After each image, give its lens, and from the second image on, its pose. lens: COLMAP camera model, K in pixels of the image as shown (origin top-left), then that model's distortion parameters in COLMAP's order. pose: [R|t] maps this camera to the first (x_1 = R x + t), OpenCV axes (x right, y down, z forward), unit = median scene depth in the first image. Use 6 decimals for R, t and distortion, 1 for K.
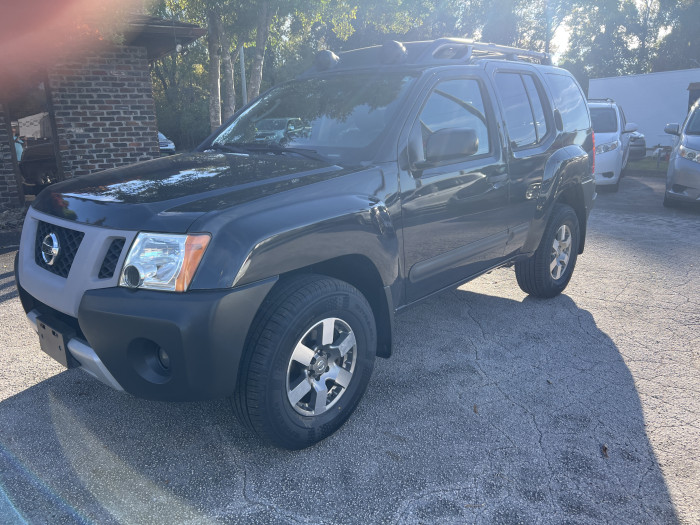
lens RADIAL K [[523.1, 0, 344.3], [0, 523.1, 260.3], [0, 0, 1]] dist [0.041839, -0.041292]
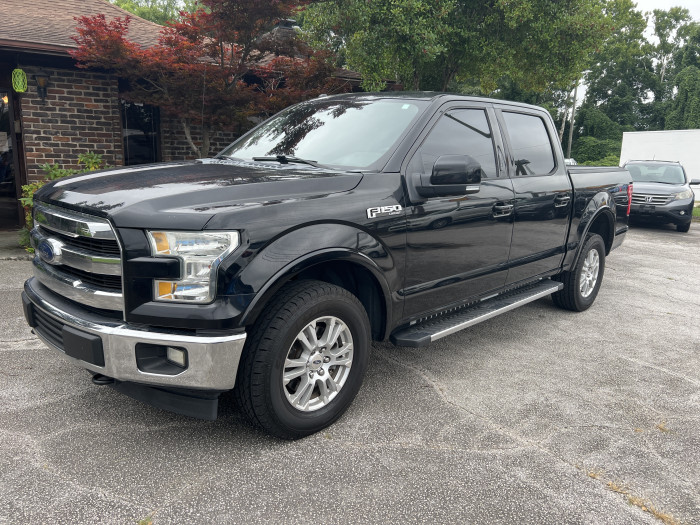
lens RADIAL K [[523.1, 0, 348.8], [0, 523.1, 263.0], [0, 0, 1]] dist [0.041839, -0.041292]
pose [[0.998527, 0.053788, 0.007156, -0.362220], [-0.053288, 0.996910, -0.057708, 0.052137], [-0.010238, 0.057242, 0.998308, -0.194666]]
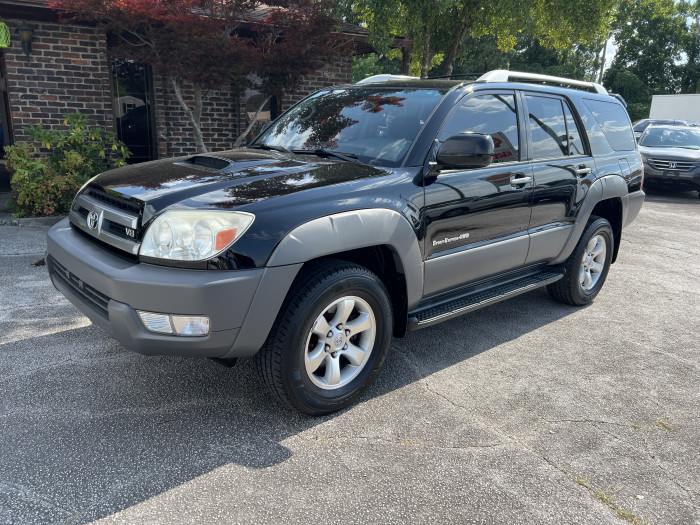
lens RADIAL K [[523.1, 0, 349.7], [0, 523.1, 267.4], [0, 0, 1]] dist [0.041839, -0.041292]
pose [[0.997553, 0.067360, -0.018721, -0.331746], [-0.067041, 0.997603, 0.017148, 0.043194], [0.019831, -0.015851, 0.999678, -0.154470]]
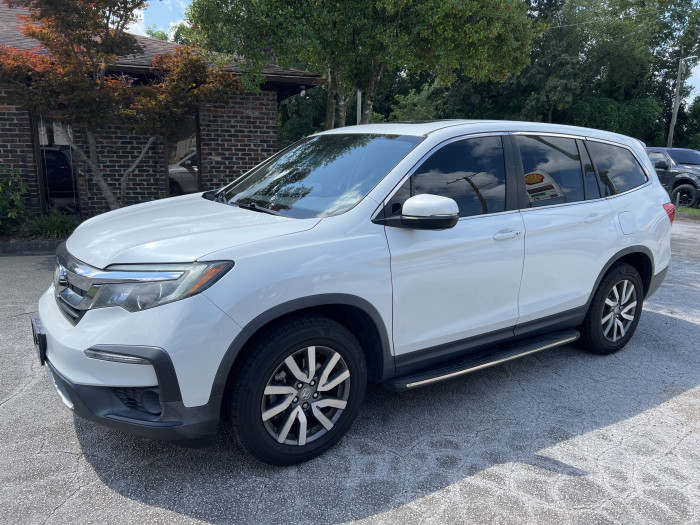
lens RADIAL K [[523.1, 0, 349.8], [0, 523.1, 261.6], [0, 0, 1]] dist [0.041839, -0.041292]
pose [[0.979702, 0.082236, -0.182815, 0.036526], [-0.091720, 0.994811, -0.044029, 0.015988], [0.178246, 0.059903, 0.982161, -0.118919]]
